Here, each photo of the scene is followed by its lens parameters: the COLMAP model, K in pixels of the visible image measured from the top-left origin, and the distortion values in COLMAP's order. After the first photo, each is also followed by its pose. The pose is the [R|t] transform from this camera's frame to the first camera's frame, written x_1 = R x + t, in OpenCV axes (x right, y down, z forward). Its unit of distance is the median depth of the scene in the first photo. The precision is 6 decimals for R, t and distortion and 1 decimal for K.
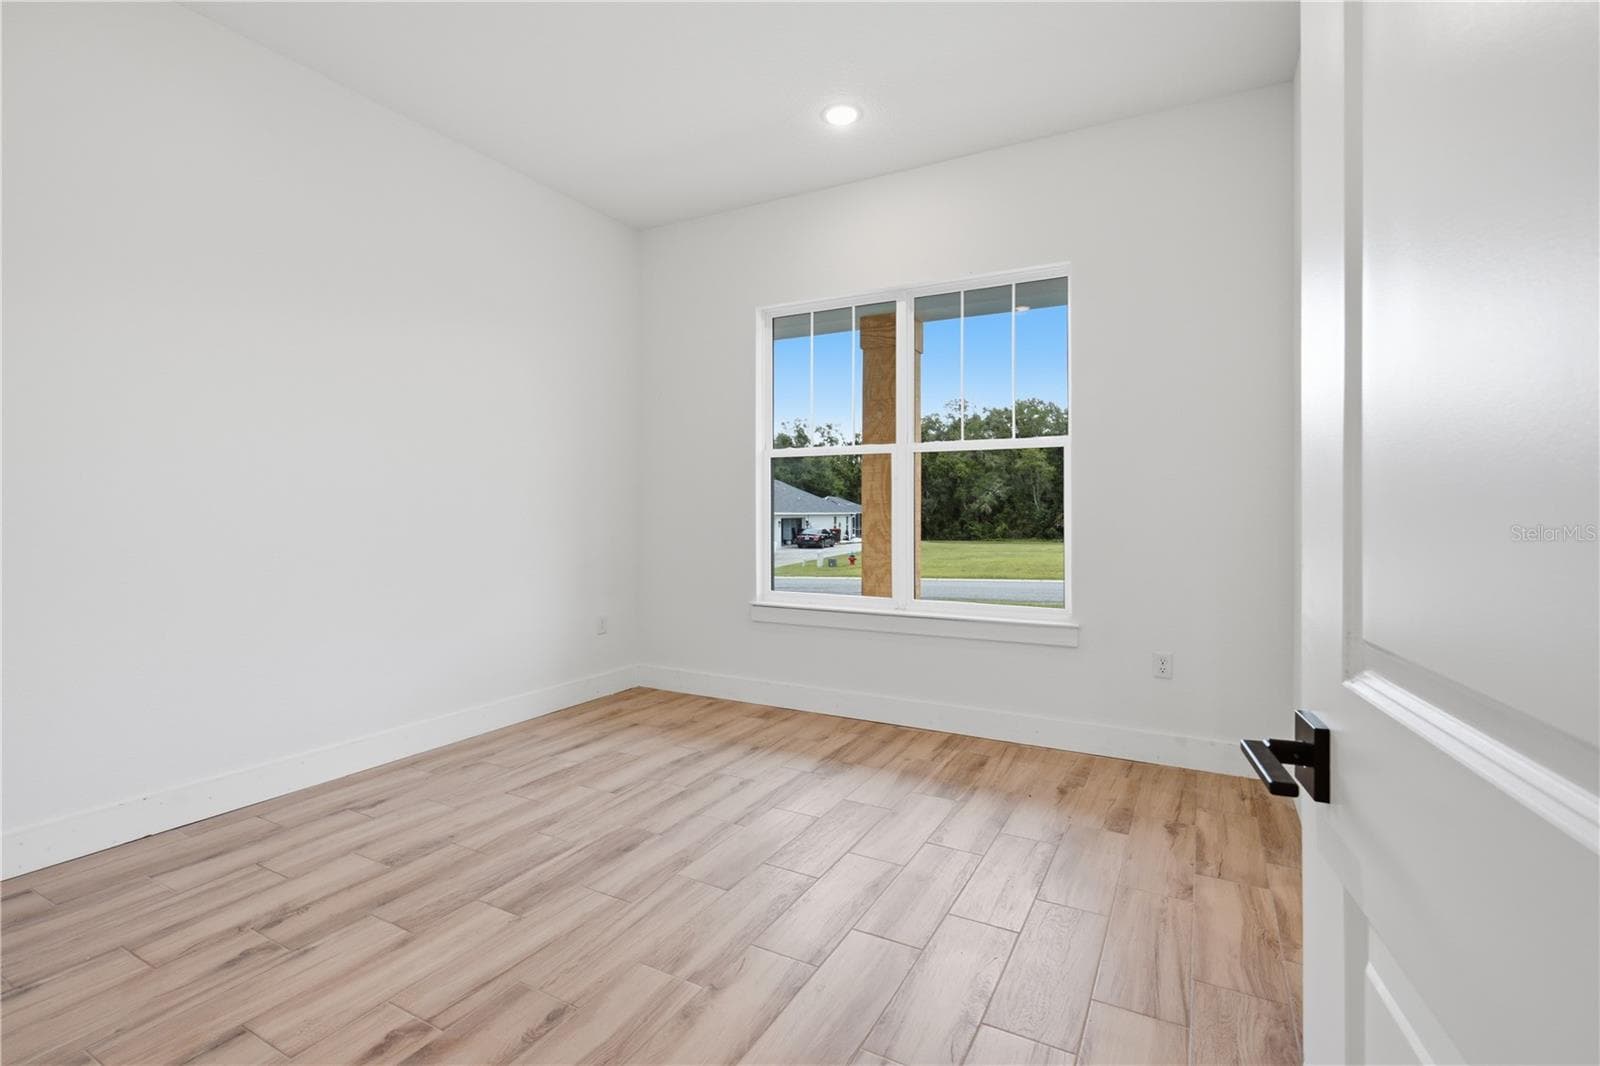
lens RADIAL K [[711.5, 0, 800.0], [0, 711.5, 533.0], [0, 0, 1]] dist [0.000079, 0.000013]
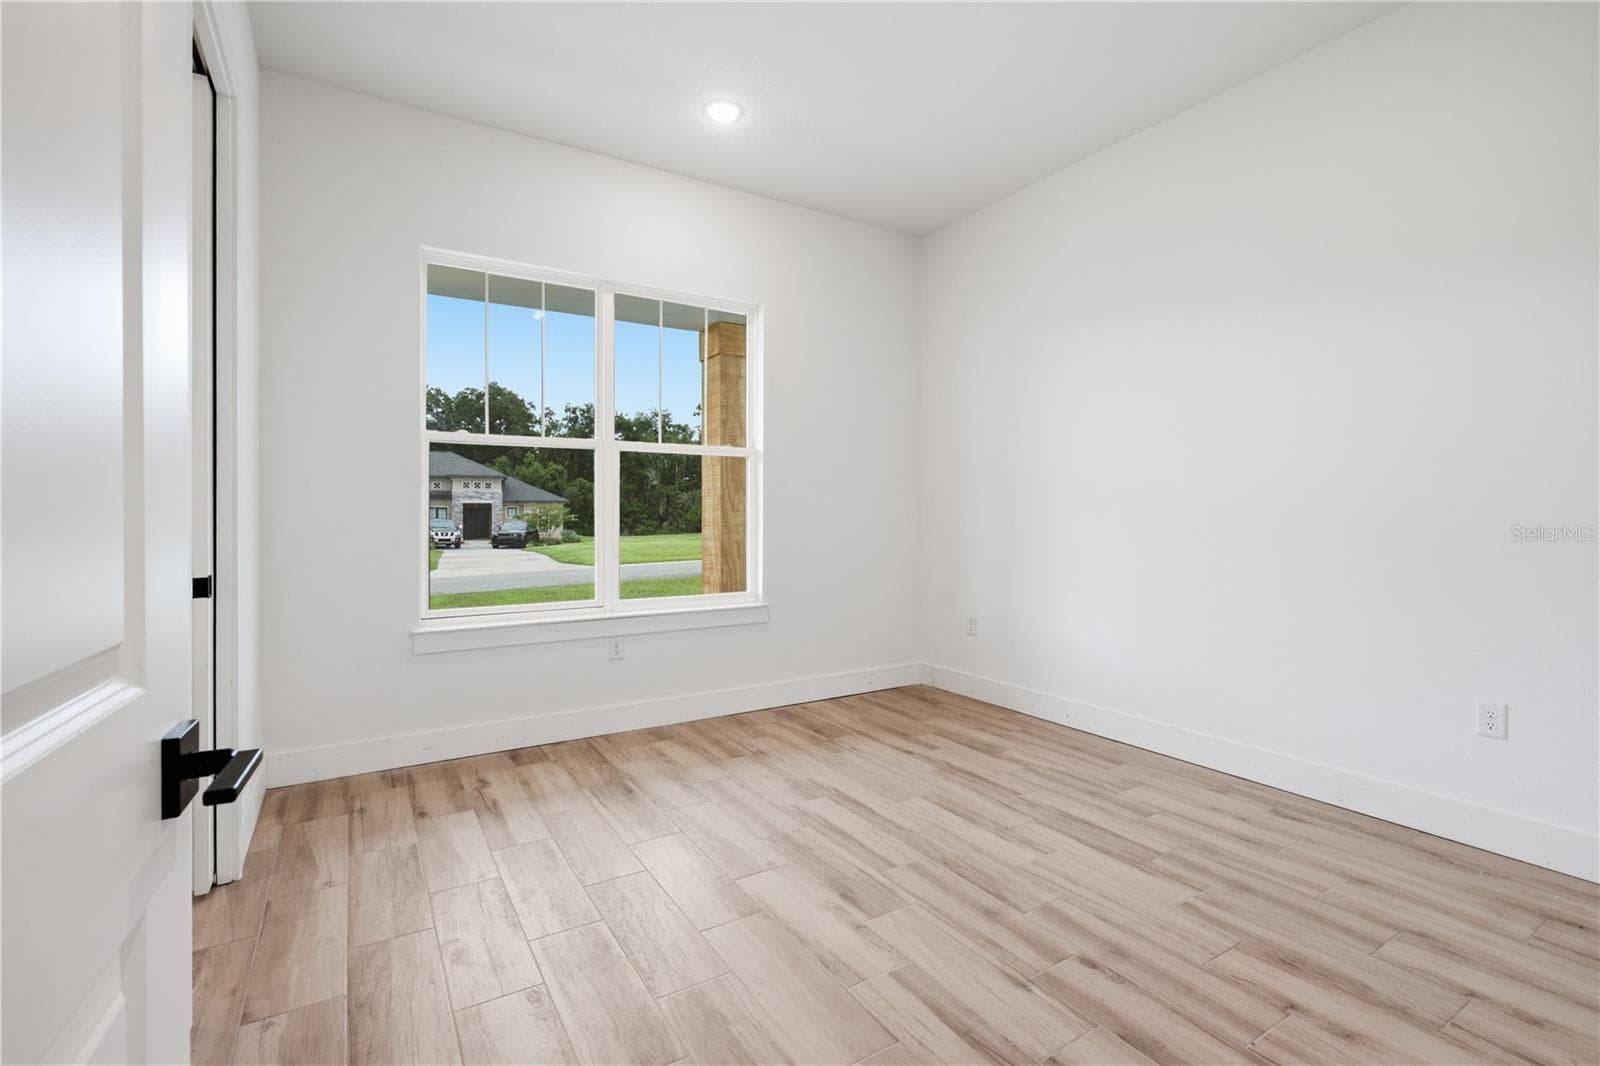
lens RADIAL K [[711.6, 0, 792.0], [0, 711.6, 512.3], [0, 0, 1]] dist [-0.000447, 0.000000]
pose [[0.523556, -0.007988, 0.851954, -0.554744], [0.030892, 0.999477, -0.009613, -0.010869], [-0.851431, 0.031351, 0.523529, 0.281745]]
